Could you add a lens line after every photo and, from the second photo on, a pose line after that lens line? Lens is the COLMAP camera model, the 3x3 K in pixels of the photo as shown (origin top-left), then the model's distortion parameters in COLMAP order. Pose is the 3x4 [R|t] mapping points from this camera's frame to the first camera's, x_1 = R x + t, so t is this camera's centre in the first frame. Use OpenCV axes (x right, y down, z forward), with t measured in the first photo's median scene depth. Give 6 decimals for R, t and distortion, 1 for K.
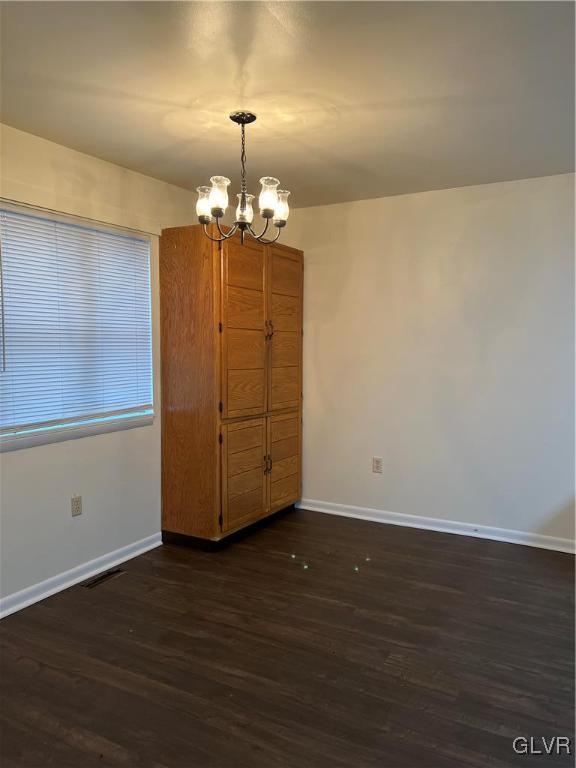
lens RADIAL K [[577.8, 0, 288.0], [0, 577.8, 384.0], [0, 0, 1]] dist [0.061069, -0.075485]
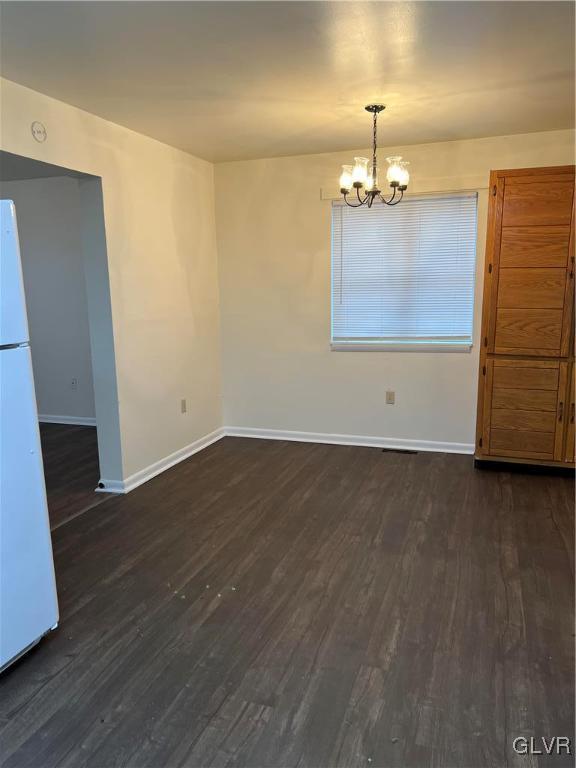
lens RADIAL K [[578.6, 0, 292.3], [0, 578.6, 387.3], [0, 0, 1]] dist [0.058471, -0.067952]
pose [[0.168720, 0.159015, -0.972753, 0.900781], [-0.057349, 0.986813, 0.151367, -0.021219], [0.983994, 0.030248, 0.175614, 0.436425]]
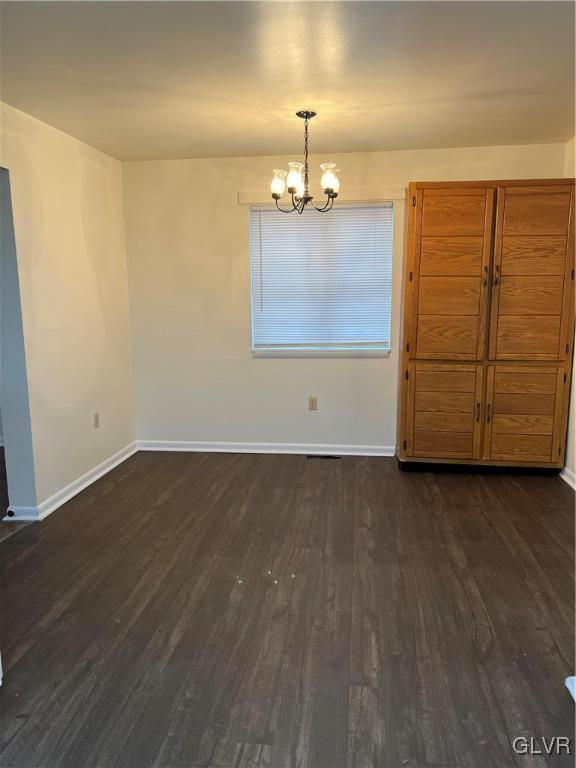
lens RADIAL K [[577.8, 0, 288.0], [0, 577.8, 384.0], [0, 0, 1]] dist [0.061069, -0.075485]
pose [[0.363442, 0.137004, -0.921488, 0.846258], [-0.057897, 0.990537, 0.124435, -0.016674], [0.929816, 0.008126, 0.367935, 0.353432]]
